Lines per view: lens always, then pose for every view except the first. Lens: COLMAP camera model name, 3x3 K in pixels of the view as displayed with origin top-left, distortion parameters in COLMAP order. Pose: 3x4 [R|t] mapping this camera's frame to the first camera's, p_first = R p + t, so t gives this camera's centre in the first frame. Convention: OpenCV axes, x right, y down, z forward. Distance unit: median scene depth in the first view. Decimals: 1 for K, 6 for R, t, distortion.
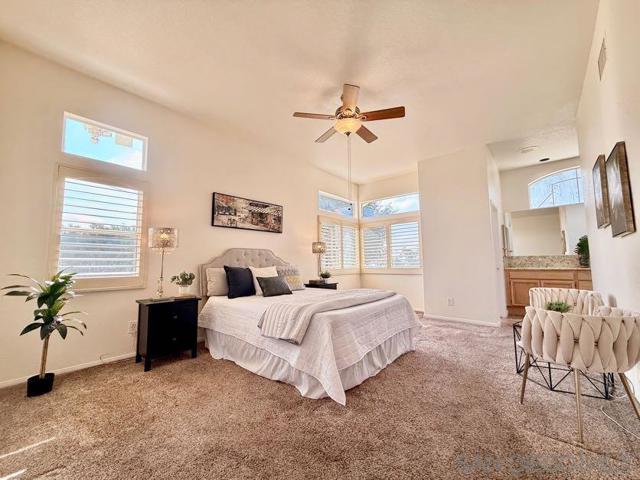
lens RADIAL K [[255.3, 0, 317.0], [0, 255.3, 239.1], [0, 0, 1]] dist [0.000392, -0.000034]
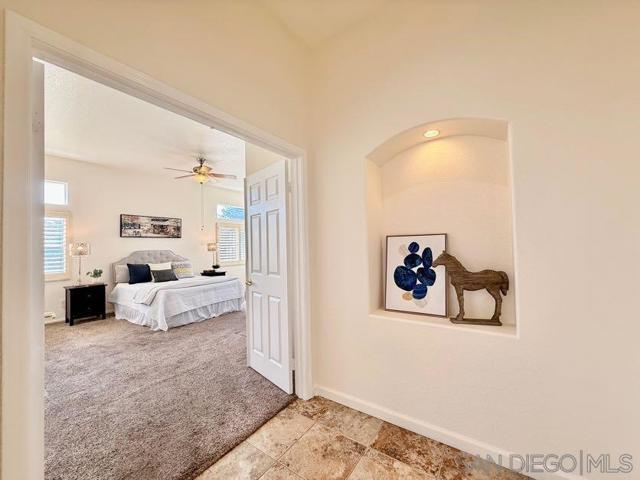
lens RADIAL K [[255.3, 0, 317.0], [0, 255.3, 239.1], [0, 0, 1]] dist [0.000392, -0.000034]
pose [[0.993927, -0.009760, 0.109608, 0.569188], [0.002980, 0.998081, 0.061850, -0.127872], [-0.110001, -0.061148, 0.992049, -0.614751]]
